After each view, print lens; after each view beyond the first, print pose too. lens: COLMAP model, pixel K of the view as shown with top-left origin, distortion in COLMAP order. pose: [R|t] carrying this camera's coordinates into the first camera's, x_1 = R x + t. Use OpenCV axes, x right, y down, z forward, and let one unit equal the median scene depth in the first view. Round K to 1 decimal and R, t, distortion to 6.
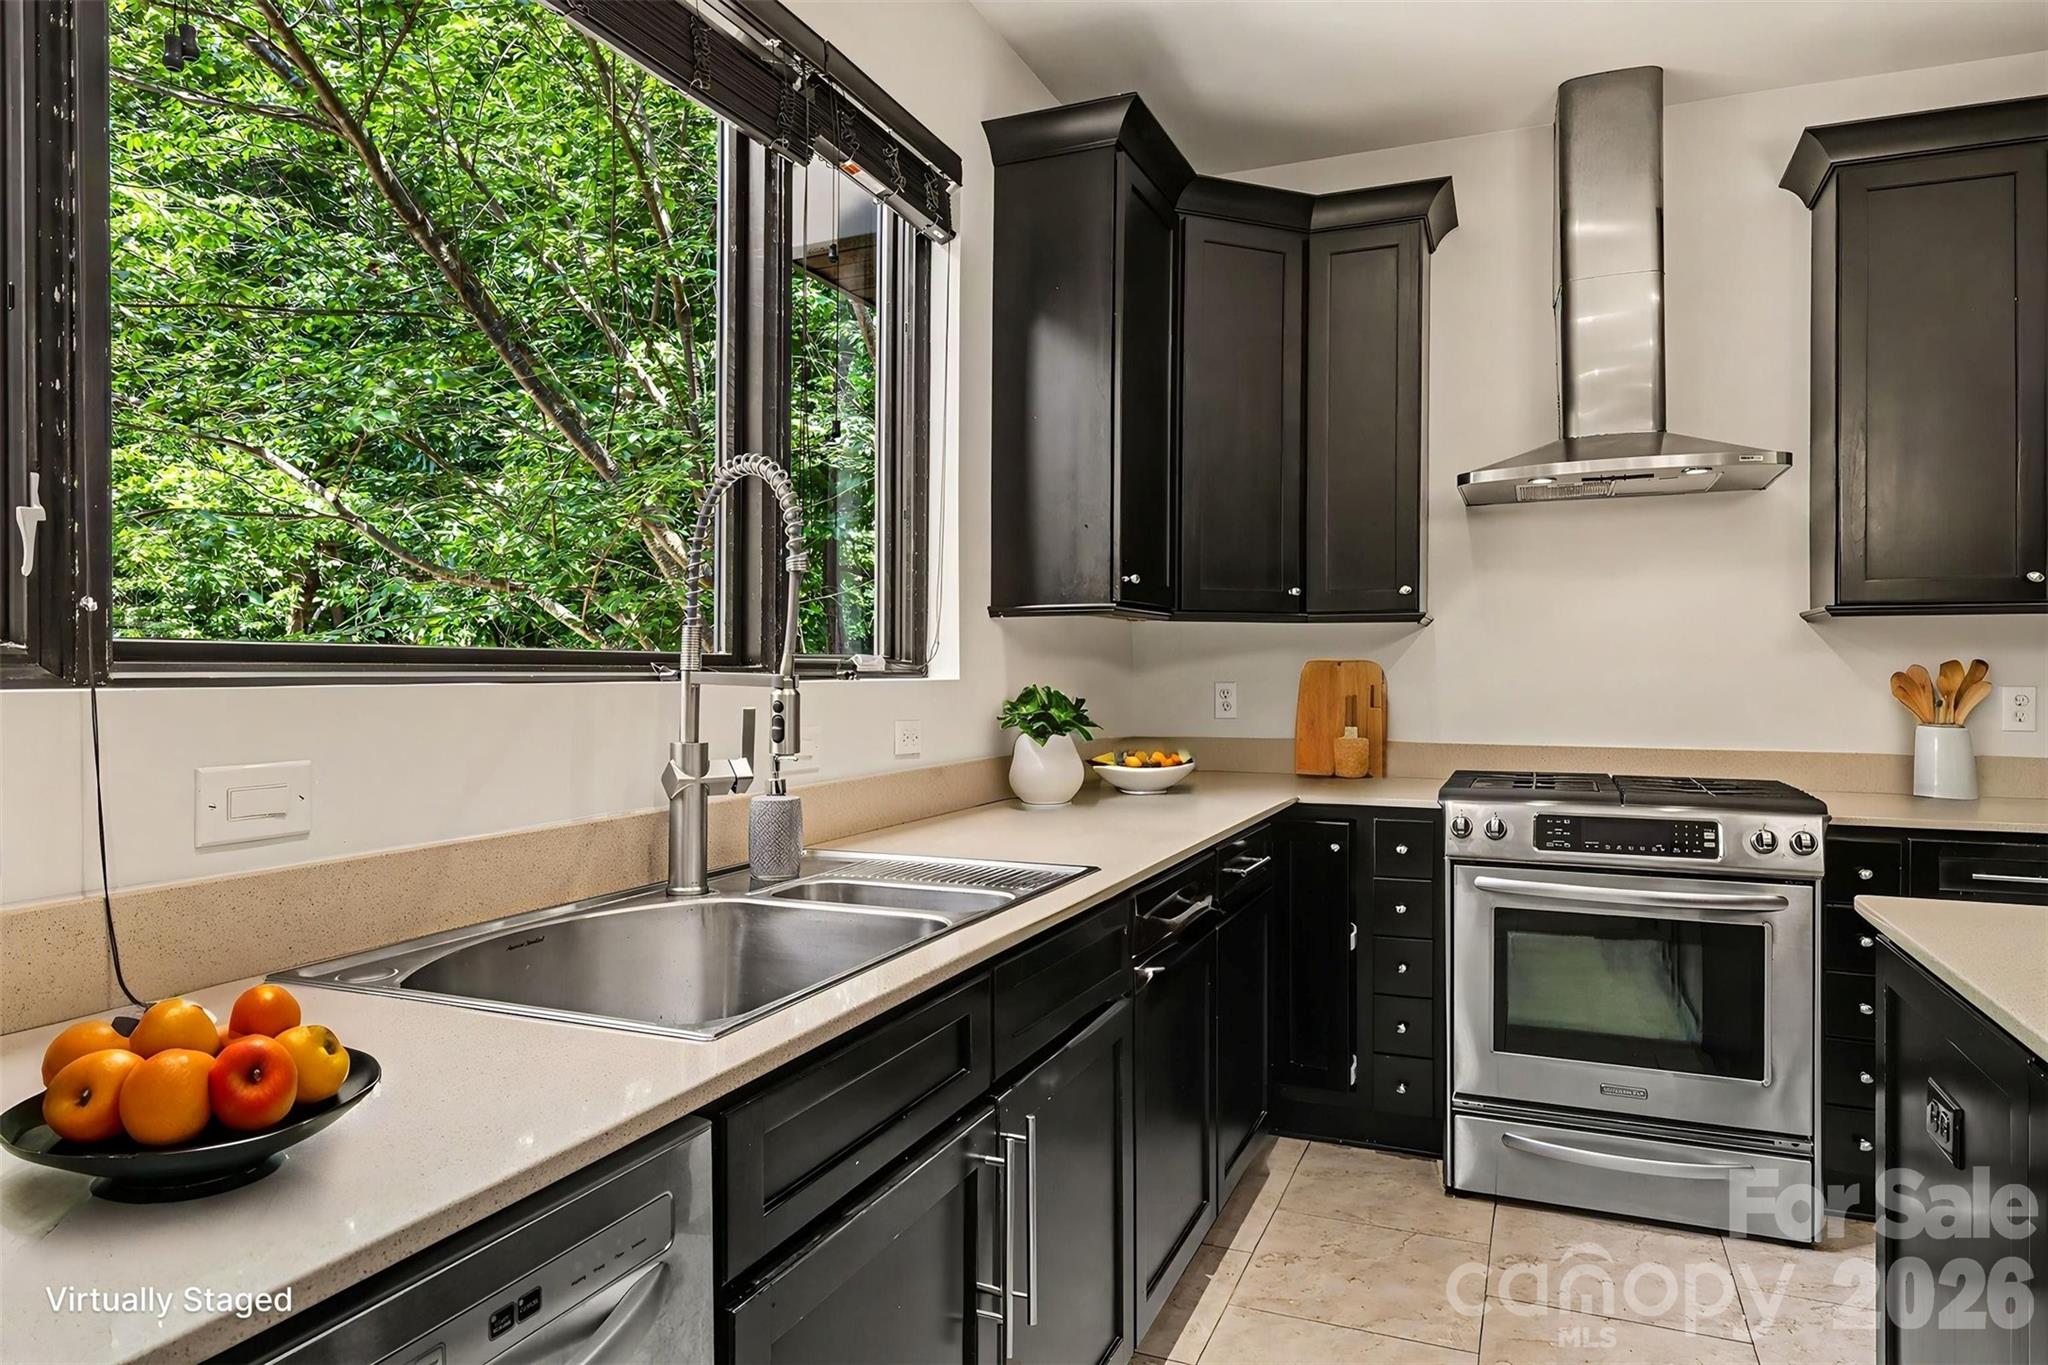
lens RADIAL K [[1248.5, 0, 1024.2], [0, 1248.5, 677.1], [0, 0, 1]] dist [-0.000004, 0.000176]
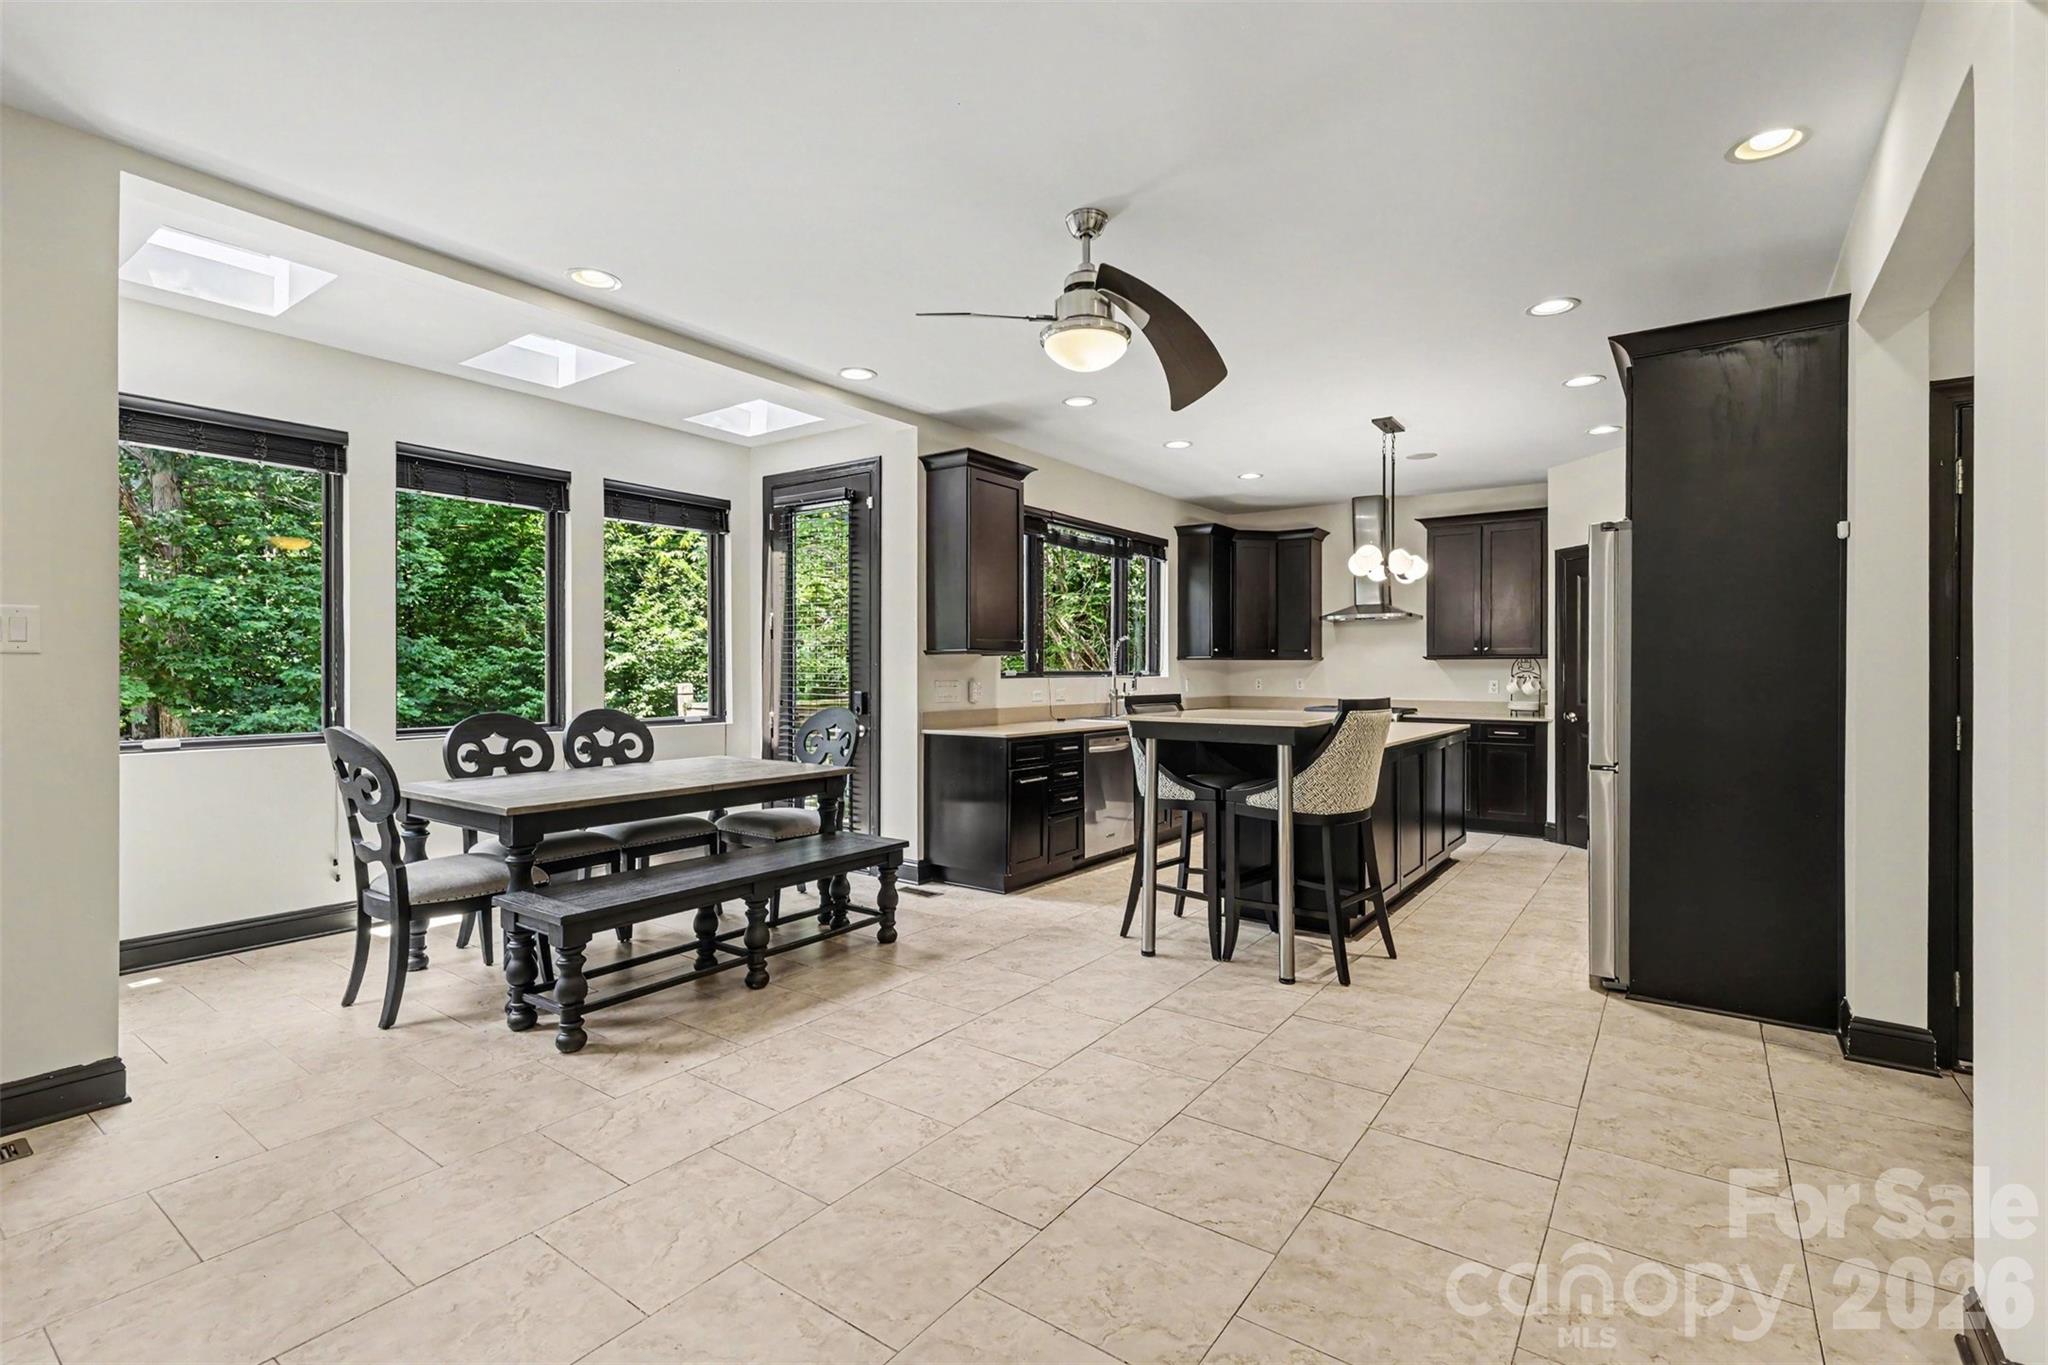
lens RADIAL K [[931.6, 0, 1023.7], [0, 931.6, 675.7], [0, 0, 1]] dist [-0.000123, 0.000003]
pose [[0.974784, -0.001023, -0.223148, 0.146748], [0.000476, 0.999997, -0.002506, 0.005001], [0.223150, 0.002336, 0.974781, -1.816962]]
